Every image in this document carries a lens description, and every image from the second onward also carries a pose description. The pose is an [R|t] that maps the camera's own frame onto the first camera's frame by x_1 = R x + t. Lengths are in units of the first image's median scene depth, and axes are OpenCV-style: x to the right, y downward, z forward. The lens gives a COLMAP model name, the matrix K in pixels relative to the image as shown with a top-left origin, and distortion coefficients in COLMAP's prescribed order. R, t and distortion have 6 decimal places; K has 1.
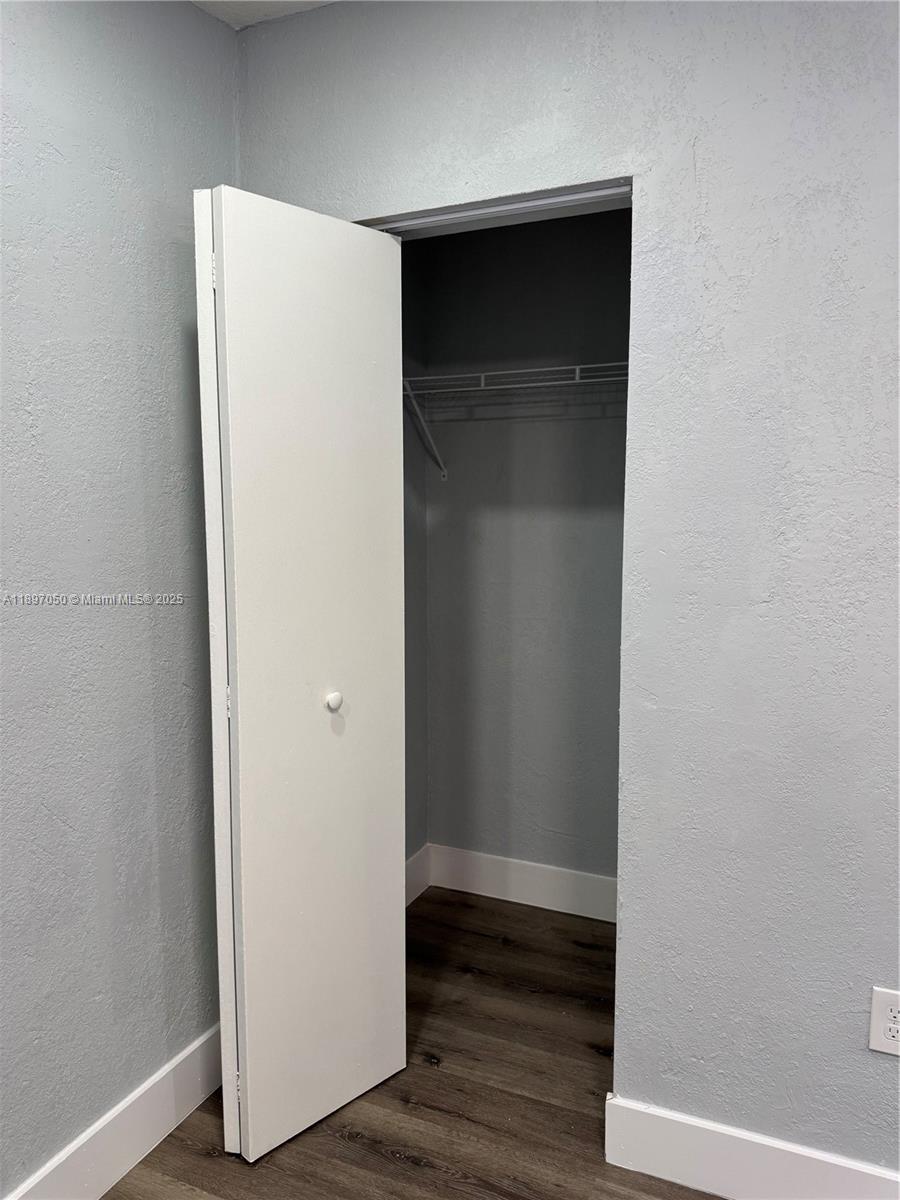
lens RADIAL K [[842.1, 0, 450.0], [0, 842.1, 600.0], [0, 0, 1]] dist [0.095369, -0.149362]
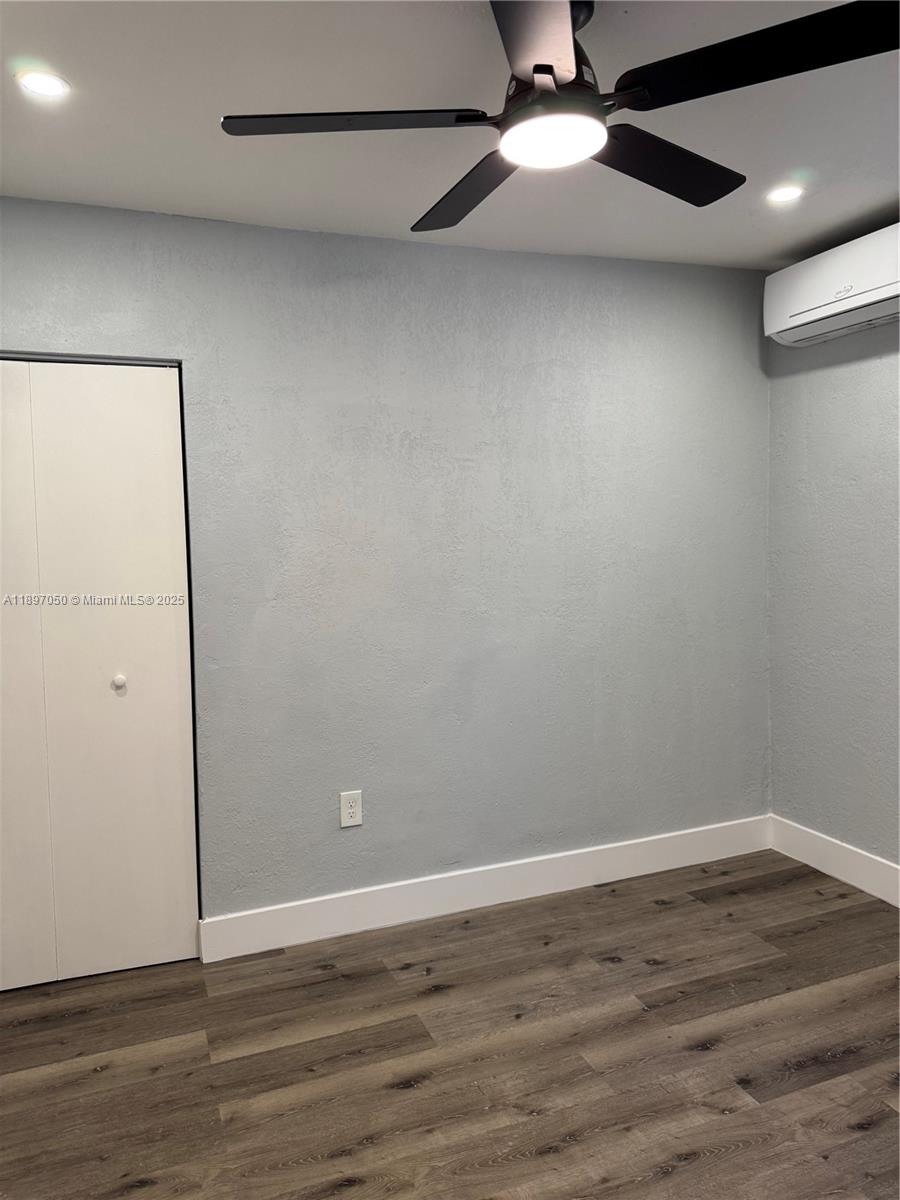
lens RADIAL K [[842.1, 0, 450.0], [0, 842.1, 600.0], [0, 0, 1]] dist [0.095369, -0.149362]
pose [[0.690293, -0.062826, 0.720797, -0.686795], [0.100850, 0.994853, -0.009869, 0.059767], [-0.716467, 0.079505, 0.693076, -0.547762]]
